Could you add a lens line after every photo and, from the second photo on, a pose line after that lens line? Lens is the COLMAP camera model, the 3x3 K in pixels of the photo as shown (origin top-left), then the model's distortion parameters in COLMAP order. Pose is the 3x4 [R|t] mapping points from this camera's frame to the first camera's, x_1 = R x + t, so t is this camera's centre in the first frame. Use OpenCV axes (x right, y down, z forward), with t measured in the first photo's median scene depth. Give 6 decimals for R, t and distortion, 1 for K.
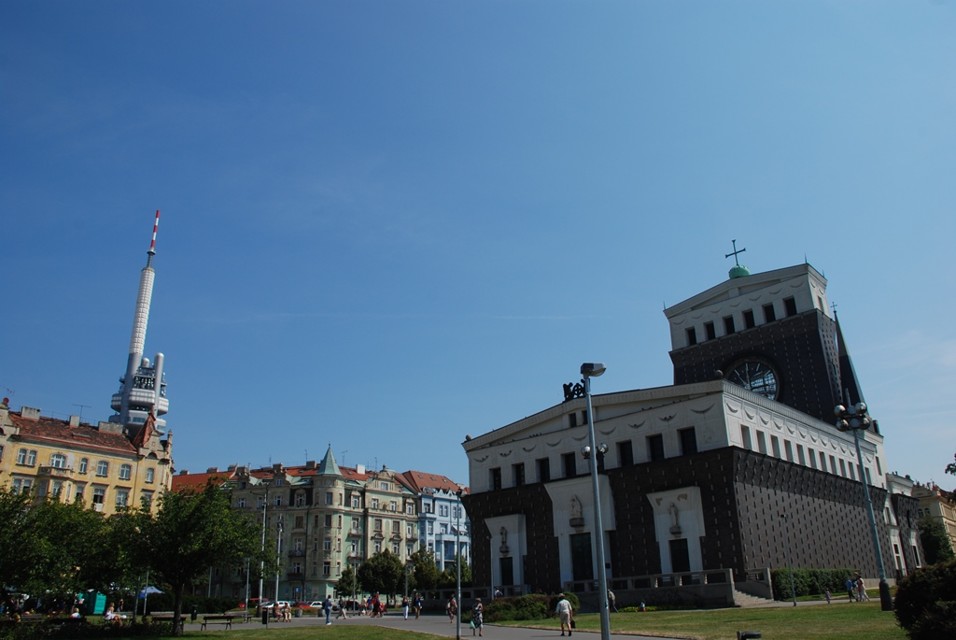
lens RADIAL K [[732.9, 0, 480.0], [0, 732.9, 319.9], [0, 0, 1]] dist [-0.094530, 0.020914]
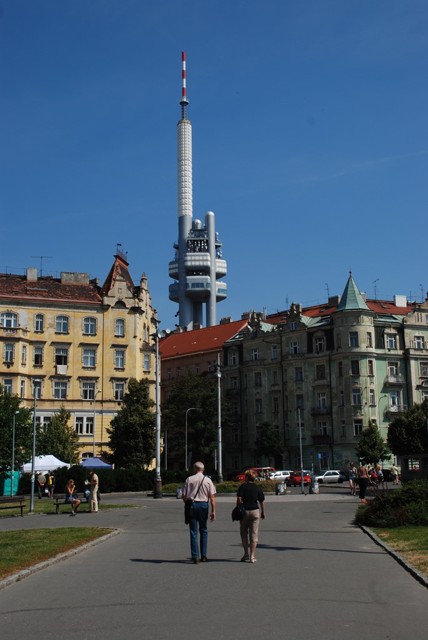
lens RADIAL K [[824.2, 0, 212.8], [0, 824.2, 317.8], [0, 0, 1]] dist [0.083325, 0.000000]
pose [[0.894383, -0.083364, -0.439465, 0.045587], [0.167016, 0.973662, 0.155205, 0.060860], [0.414951, -0.212210, 0.884750, 0.162740]]
